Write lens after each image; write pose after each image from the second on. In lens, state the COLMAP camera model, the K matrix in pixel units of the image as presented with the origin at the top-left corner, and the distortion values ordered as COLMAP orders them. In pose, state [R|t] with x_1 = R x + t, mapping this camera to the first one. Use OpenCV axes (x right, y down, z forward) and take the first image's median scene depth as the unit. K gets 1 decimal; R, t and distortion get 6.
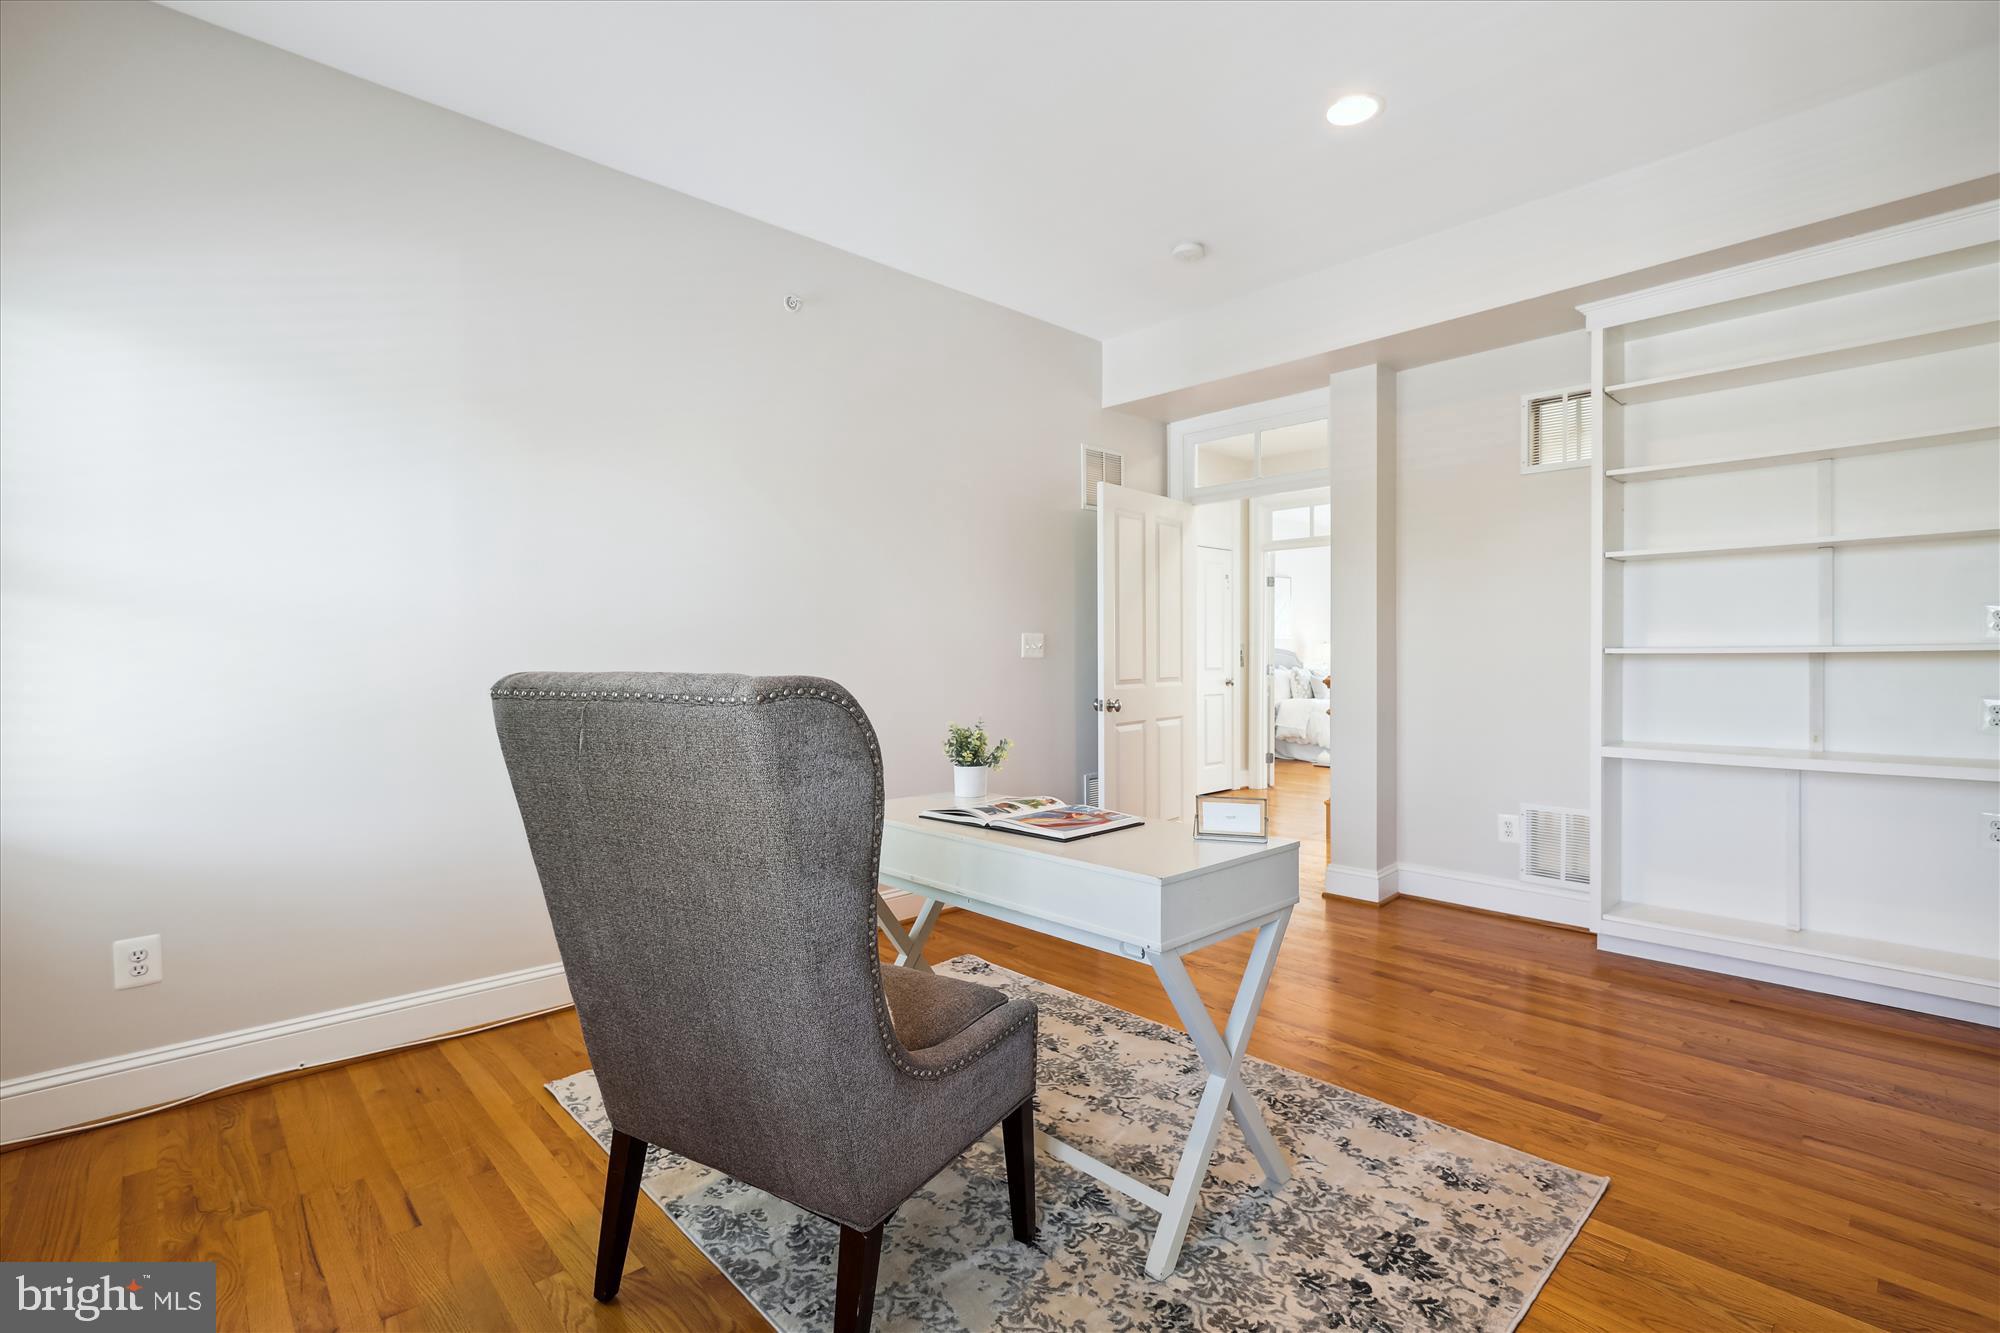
lens RADIAL K [[906.8, 0, 1011.0], [0, 906.8, 665.3], [0, 0, 1]] dist [-0.019592, 0.000243]
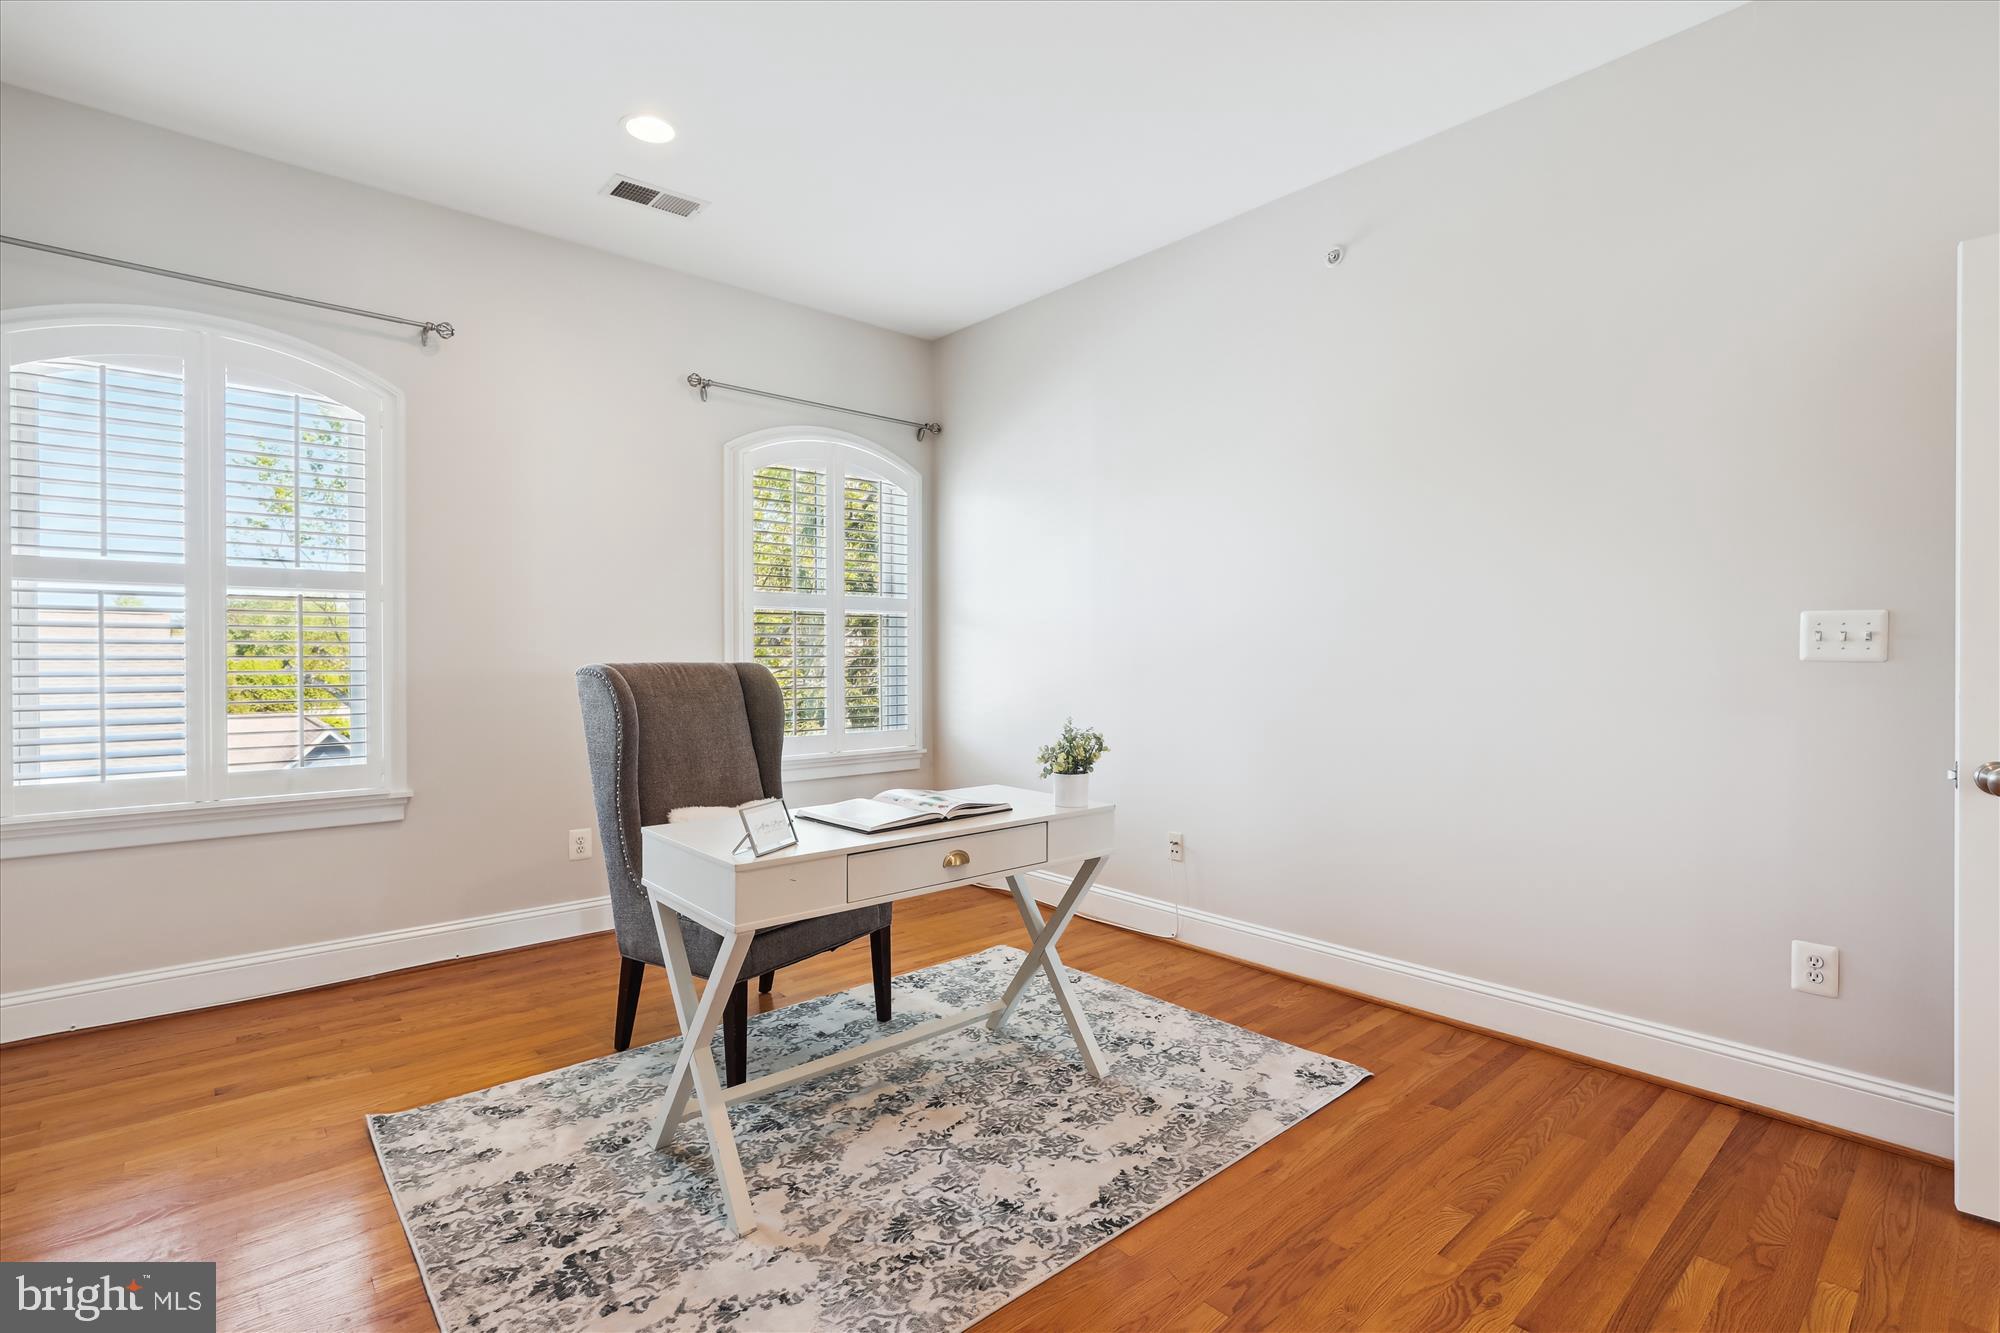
lens RADIAL K [[929.4, 0, 1015.3], [0, 929.4, 653.0], [0, 0, 1]] dist [-0.011575, 0.000216]
pose [[-0.028912, 0.006689, -0.999560, 1.023399], [-0.009187, 0.999934, 0.006957, -0.023208], [0.999540, 0.009385, -0.028849, 1.081099]]
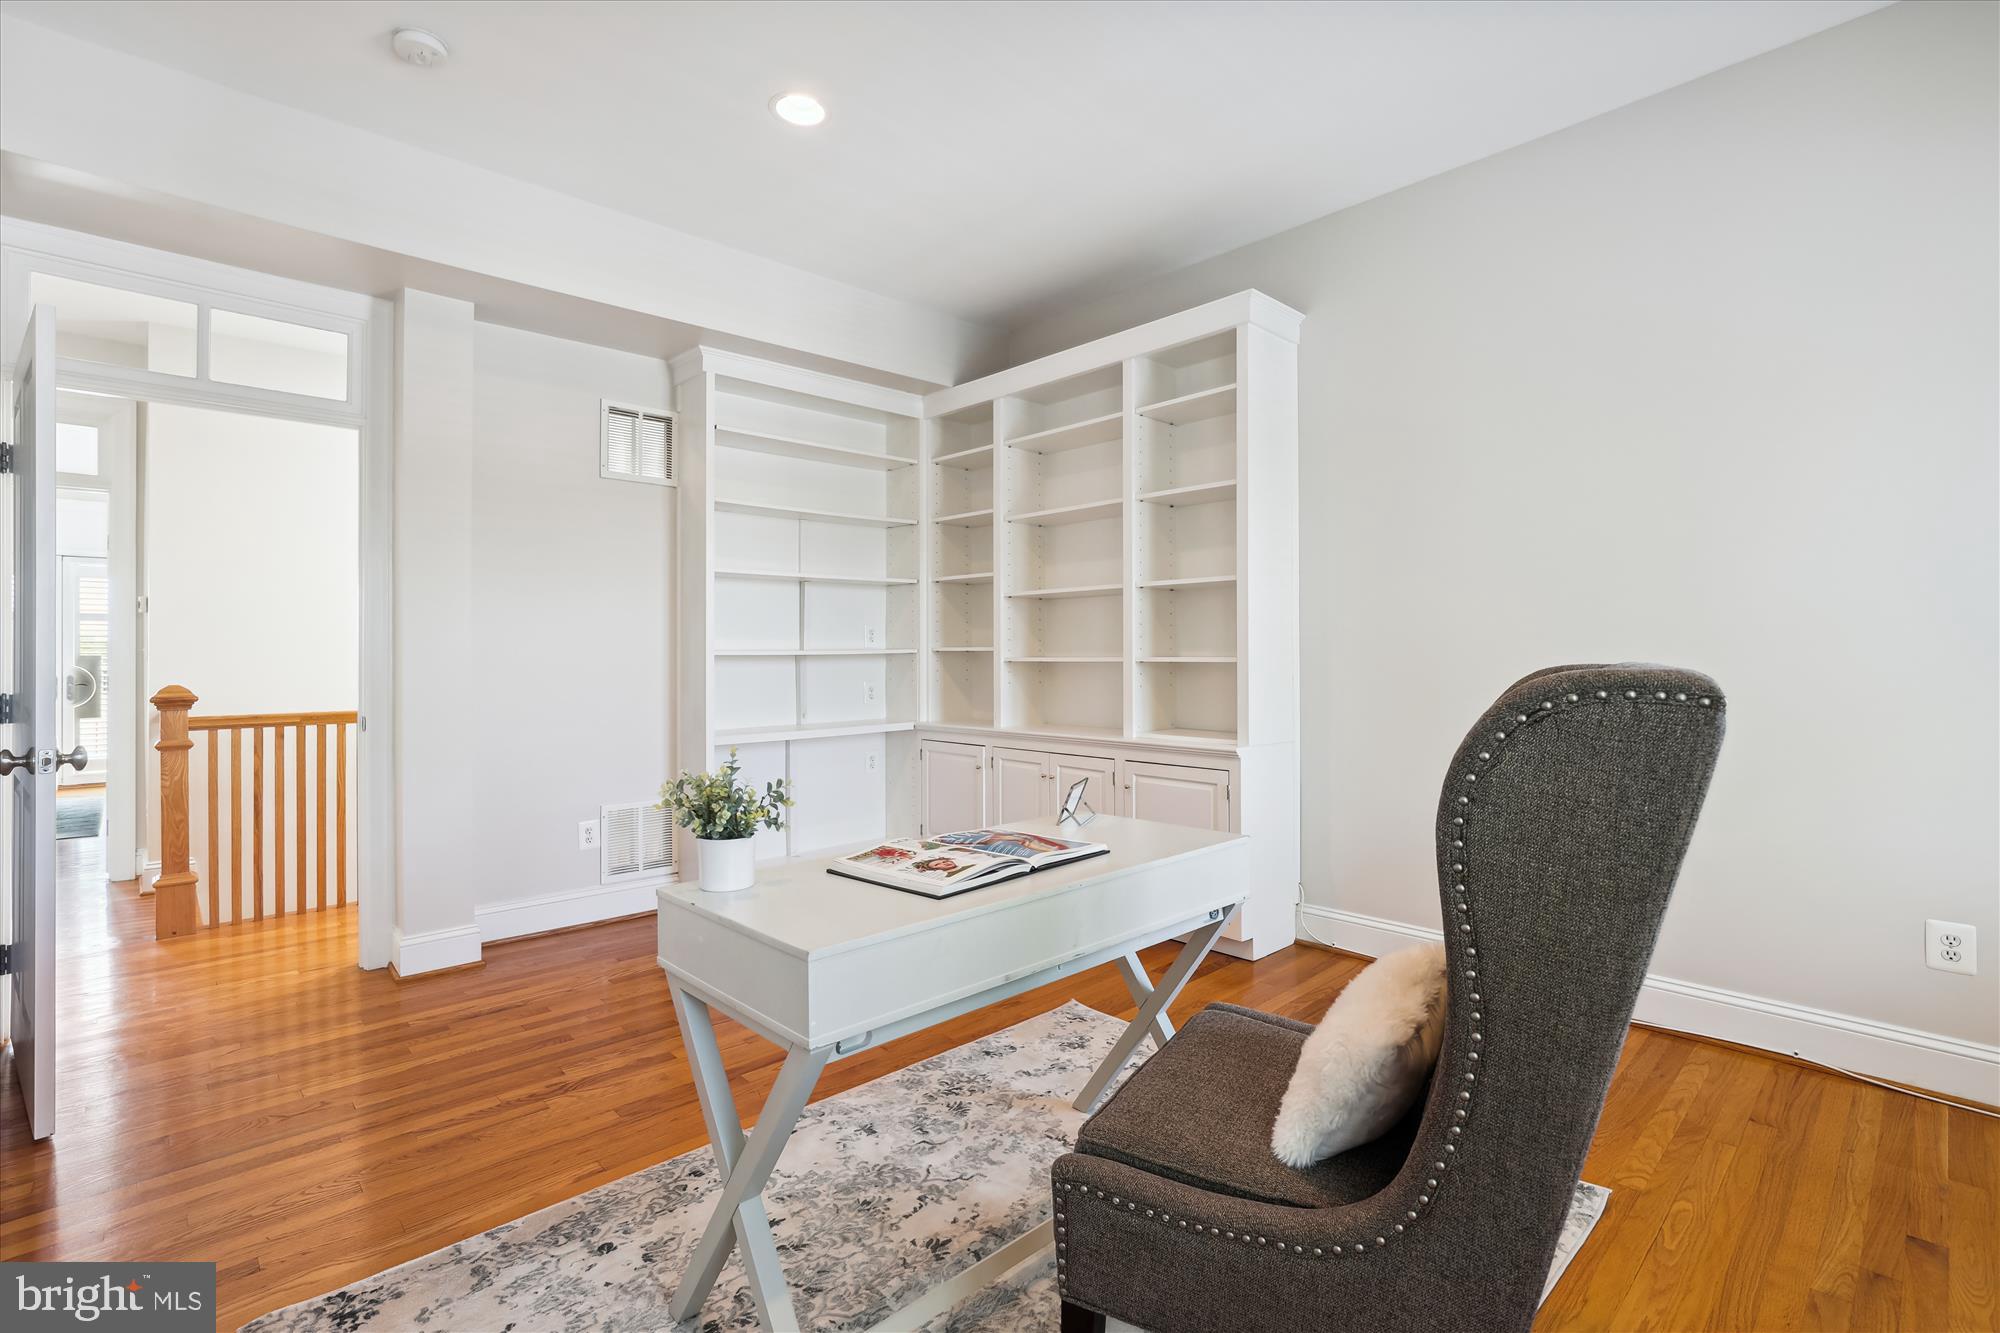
lens RADIAL K [[915.3, 0, 1000.8], [0, 915.3, 654.9], [0, 0, 1]] dist [0.000100, 0.000910]
pose [[0.005865, 0.001730, 0.999981, -0.731135], [0.014026, 0.999900, -0.001812, -0.009647], [-0.999884, 0.014036, 0.005841, 0.907494]]
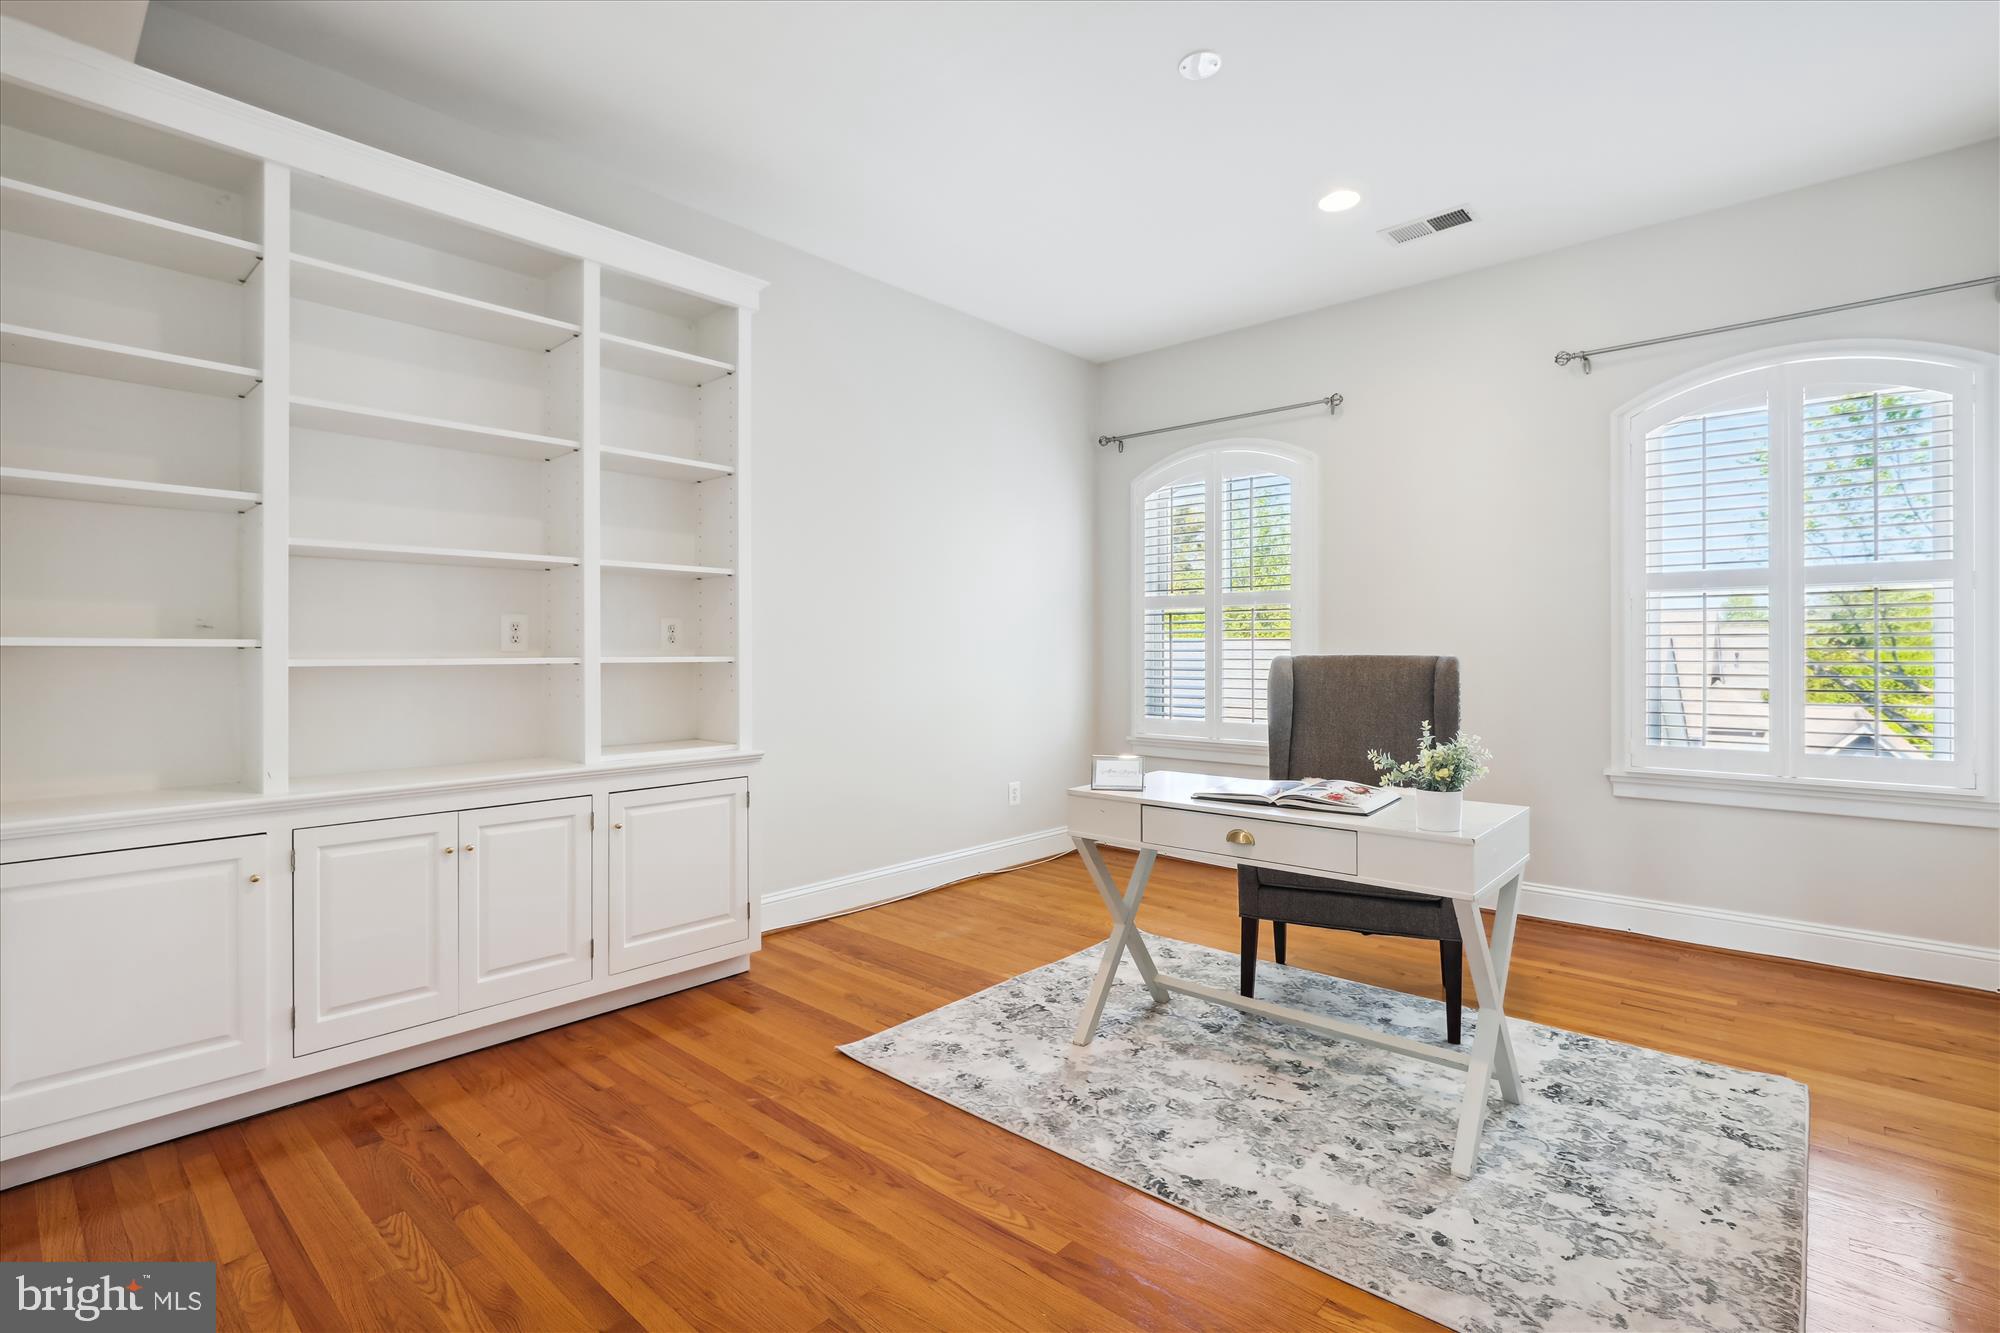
lens RADIAL K [[929.4, 0, 1015.3], [0, 929.4, 653.0], [0, 0, 1]] dist [-0.011575, 0.000216]
pose [[-0.995951, 0.008338, -0.089511, 0.428884], [0.007707, 0.999943, 0.007393, -0.014855], [0.089568, 0.006674, -0.995958, 1.958399]]
